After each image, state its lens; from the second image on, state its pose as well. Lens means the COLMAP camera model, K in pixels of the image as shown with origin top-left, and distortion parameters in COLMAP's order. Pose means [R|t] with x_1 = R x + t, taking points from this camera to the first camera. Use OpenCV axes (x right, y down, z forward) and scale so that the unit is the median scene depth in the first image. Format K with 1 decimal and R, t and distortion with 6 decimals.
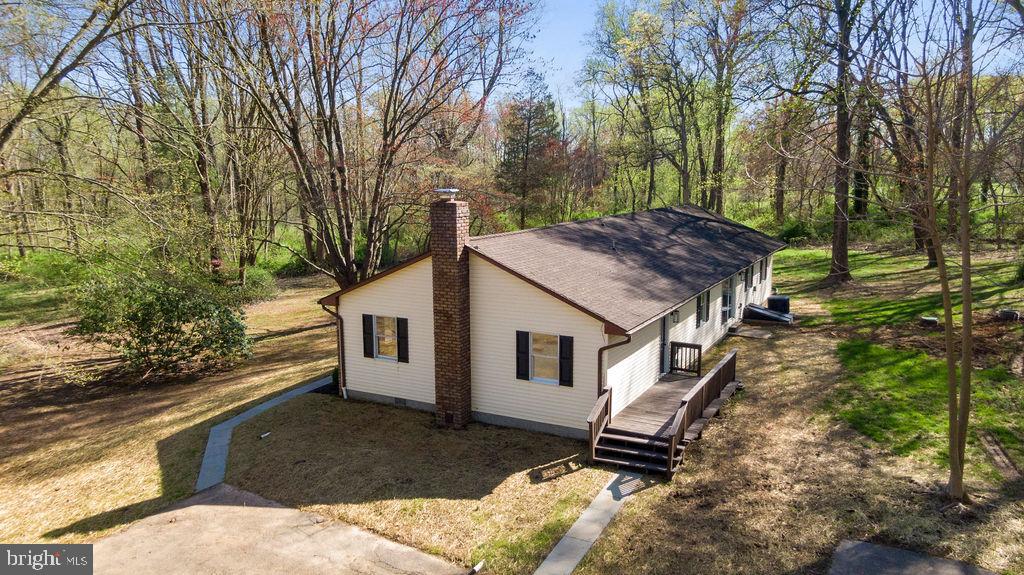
lens RADIAL K [[743.8, 0, 512.0], [0, 743.8, 290.2], [0, 0, 1]] dist [0.025379, -0.006862]
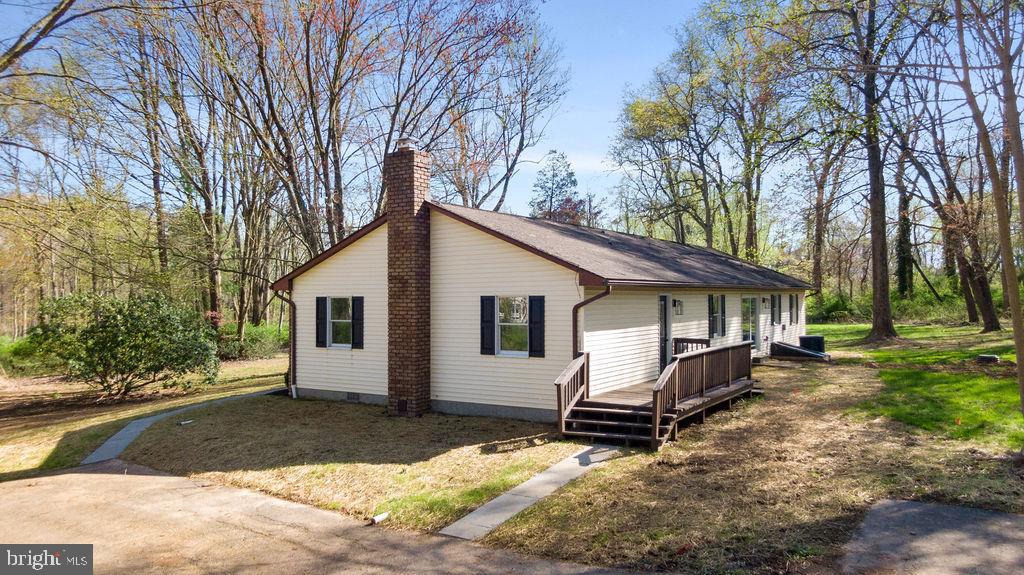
lens RADIAL K [[743.8, 0, 511.0], [0, 743.8, 289.1], [0, 0, 1]] dist [0.025379, -0.006862]
pose [[0.998305, 0.003473, -0.058088, 0.091913], [-0.013095, 0.986024, -0.166089, 0.191824], [0.056699, 0.166568, 0.984398, 0.167918]]
